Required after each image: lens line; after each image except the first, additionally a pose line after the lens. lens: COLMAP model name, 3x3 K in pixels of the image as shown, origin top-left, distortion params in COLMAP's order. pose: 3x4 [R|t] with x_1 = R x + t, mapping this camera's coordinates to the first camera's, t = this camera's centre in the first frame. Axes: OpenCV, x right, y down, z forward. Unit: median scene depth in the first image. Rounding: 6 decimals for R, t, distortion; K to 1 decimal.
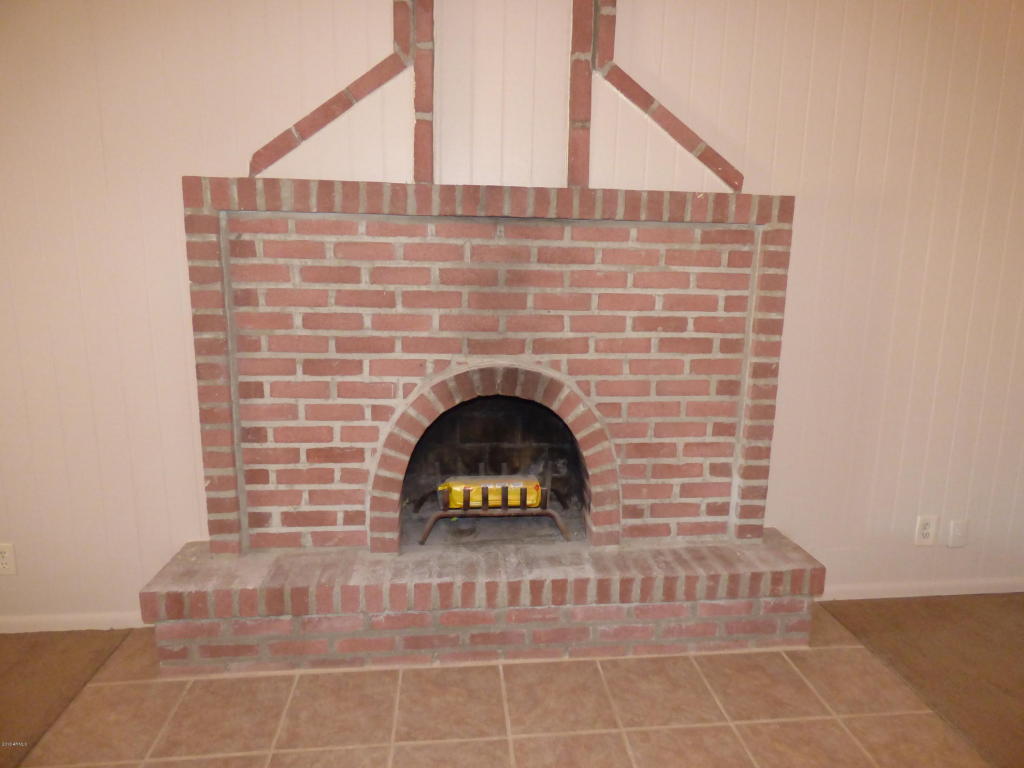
lens RADIAL K [[621.8, 0, 512.0], [0, 621.8, 384.0], [0, 0, 1]] dist [-0.018050, -0.000459]
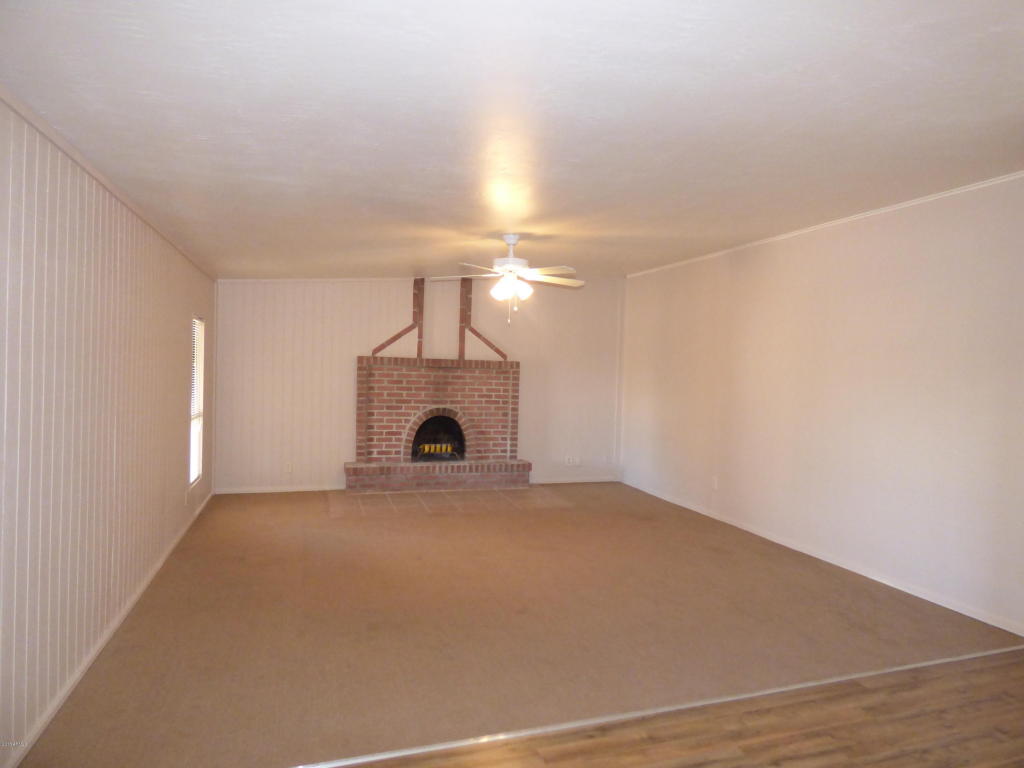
lens RADIAL K [[621.8, 0, 512.0], [0, 621.8, 384.0], [0, 0, 1]] dist [-0.018050, -0.000459]
pose [[0.974495, 0.006444, 0.224316, -0.425865], [0.027978, 0.988300, -0.149937, 0.386416], [-0.222657, 0.152389, 0.962913, -2.567396]]
